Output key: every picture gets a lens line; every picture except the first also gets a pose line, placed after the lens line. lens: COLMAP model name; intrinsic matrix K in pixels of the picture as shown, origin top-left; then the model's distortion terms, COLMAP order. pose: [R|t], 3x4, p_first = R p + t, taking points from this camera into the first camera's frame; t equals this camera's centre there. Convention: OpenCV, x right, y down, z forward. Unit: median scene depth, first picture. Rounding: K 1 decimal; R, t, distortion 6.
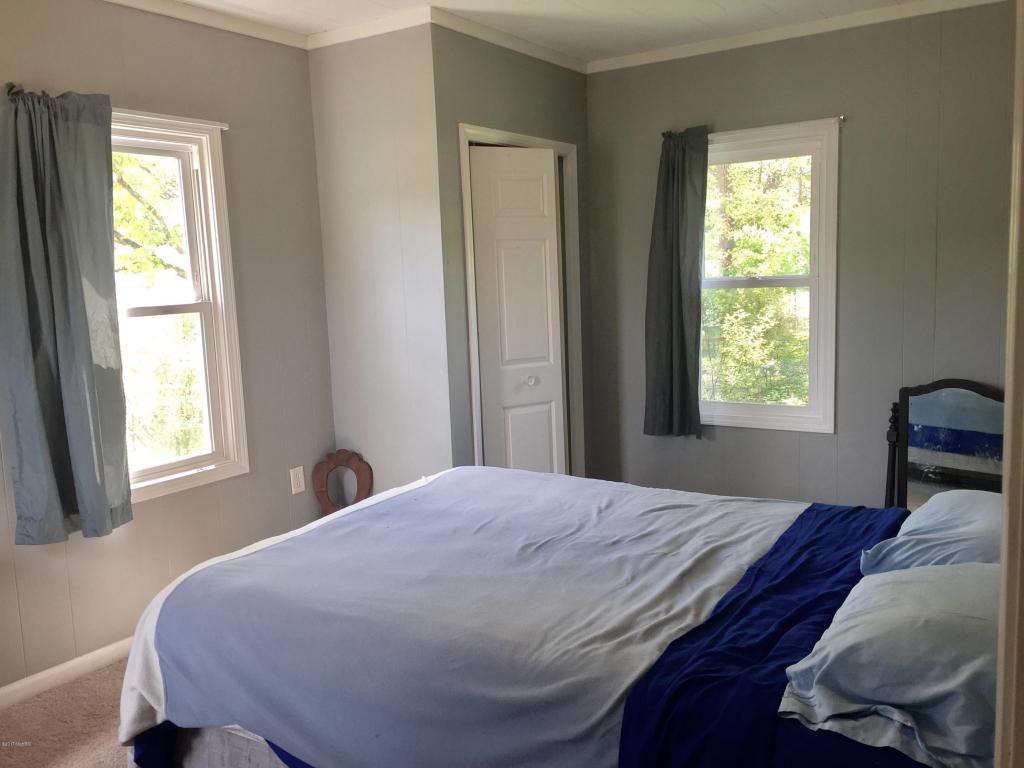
lens RADIAL K [[878.9, 0, 513.3], [0, 878.9, 382.8], [0, 0, 1]] dist [0.080384, -0.104609]
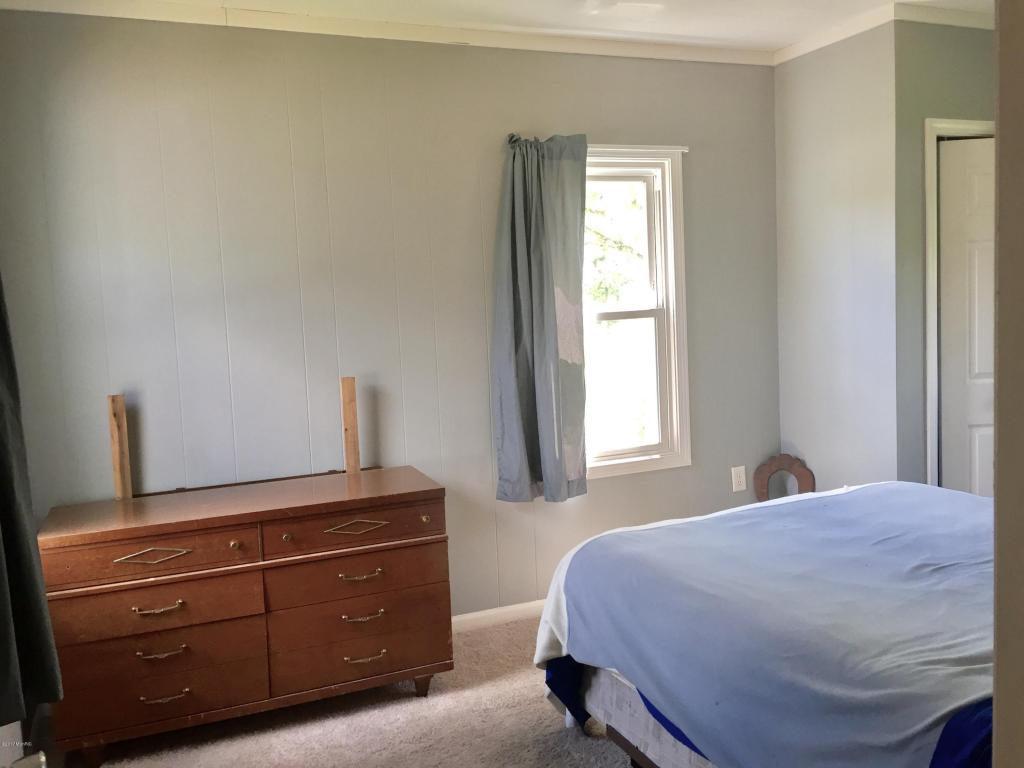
lens RADIAL K [[878.9, 0, 513.1], [0, 878.9, 384.9], [0, 0, 1]] dist [0.080384, -0.104609]
pose [[0.837794, 0.051335, -0.543567, 0.127557], [-0.055930, 0.998402, 0.008087, 0.007600], [0.543114, 0.023626, 0.839327, -0.035943]]
